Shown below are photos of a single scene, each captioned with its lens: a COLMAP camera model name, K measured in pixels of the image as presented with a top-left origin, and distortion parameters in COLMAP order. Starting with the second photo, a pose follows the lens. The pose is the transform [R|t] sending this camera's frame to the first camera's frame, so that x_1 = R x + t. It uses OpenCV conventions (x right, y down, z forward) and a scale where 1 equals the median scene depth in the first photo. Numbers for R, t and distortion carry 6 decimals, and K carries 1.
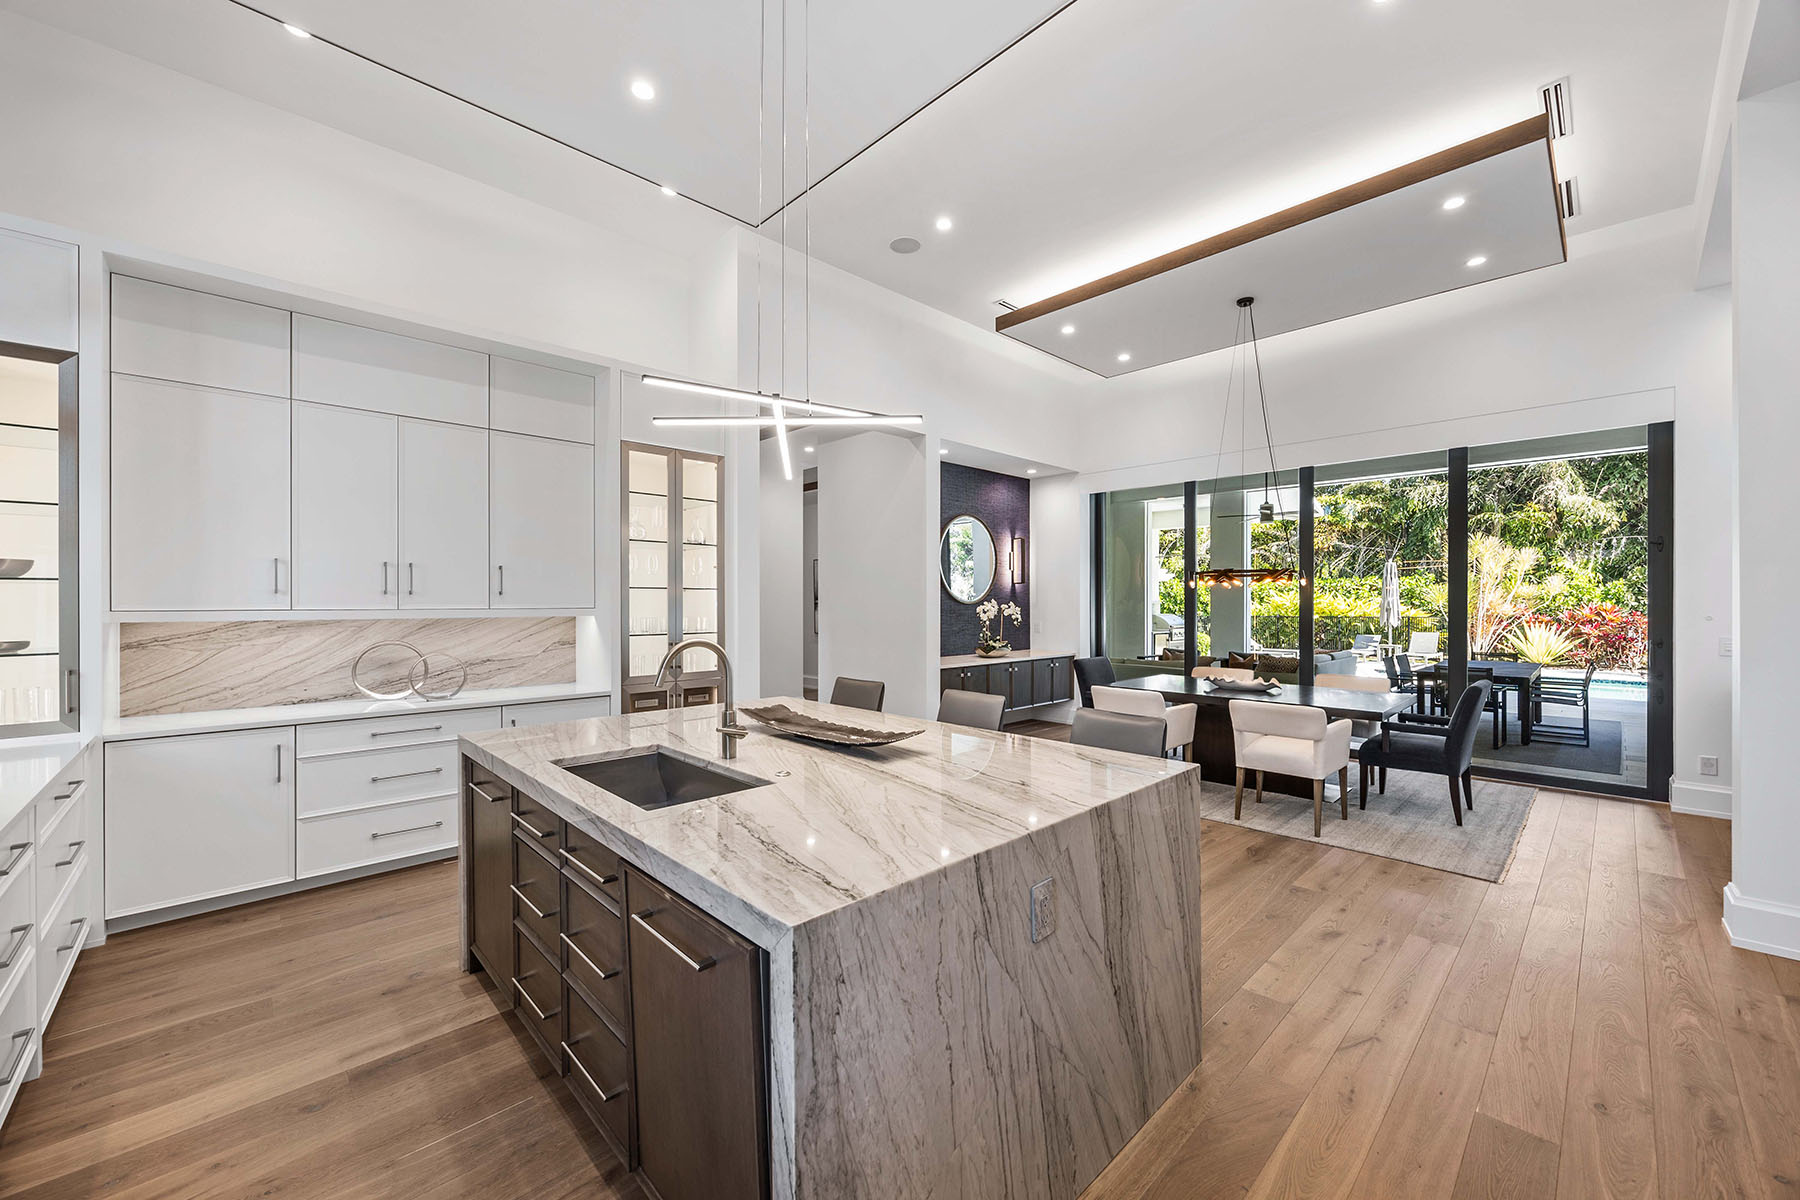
lens RADIAL K [[687.3, 0, 912.4], [0, 687.3, 603.1], [0, 0, 1]] dist [-0.003437, 0.000013]
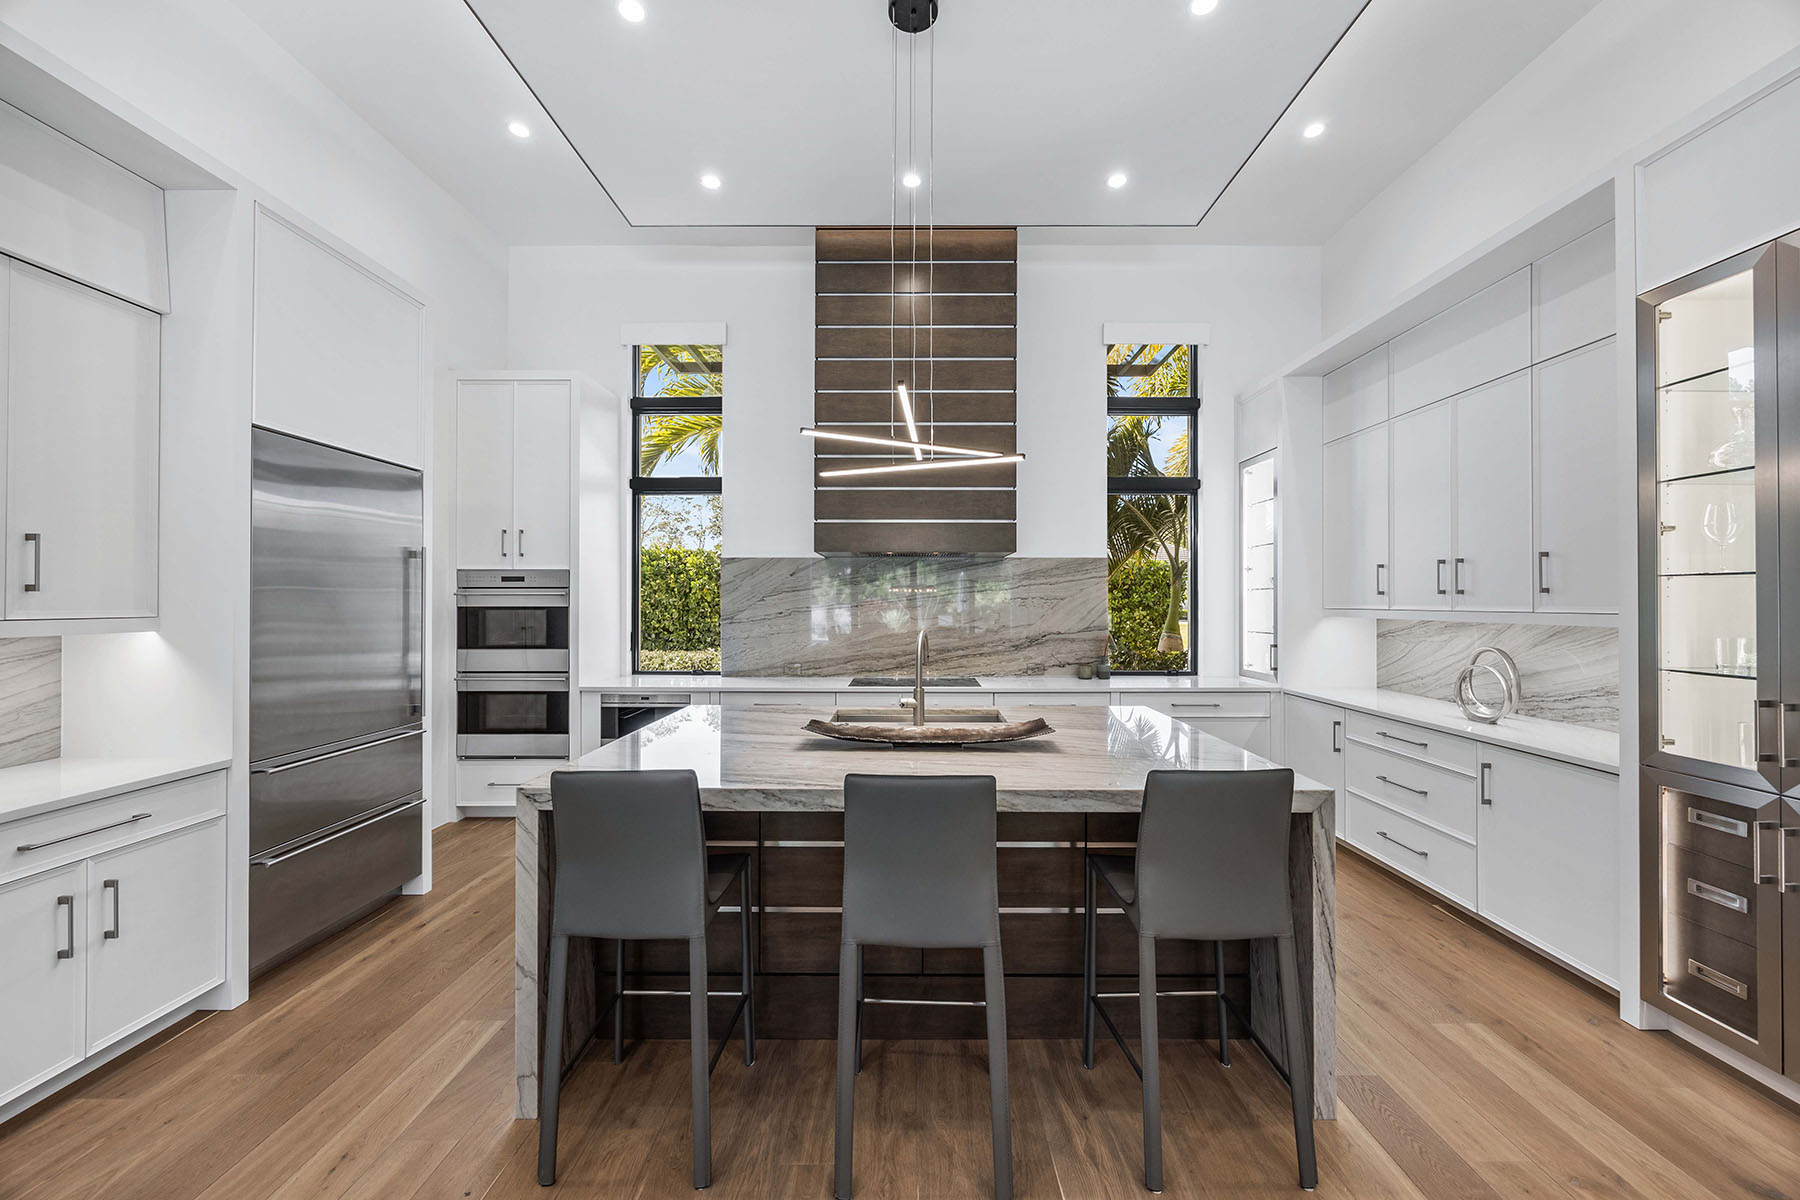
lens RADIAL K [[687.3, 0, 905.8], [0, 687.3, 597.5], [0, 0, 1]] dist [-0.003437, 0.000013]
pose [[-0.703760, 0.000325, -0.710438, 0.346658], [0.003641, 0.999988, -0.003149, -0.007417], [0.710429, -0.004803, -0.703753, 0.995788]]
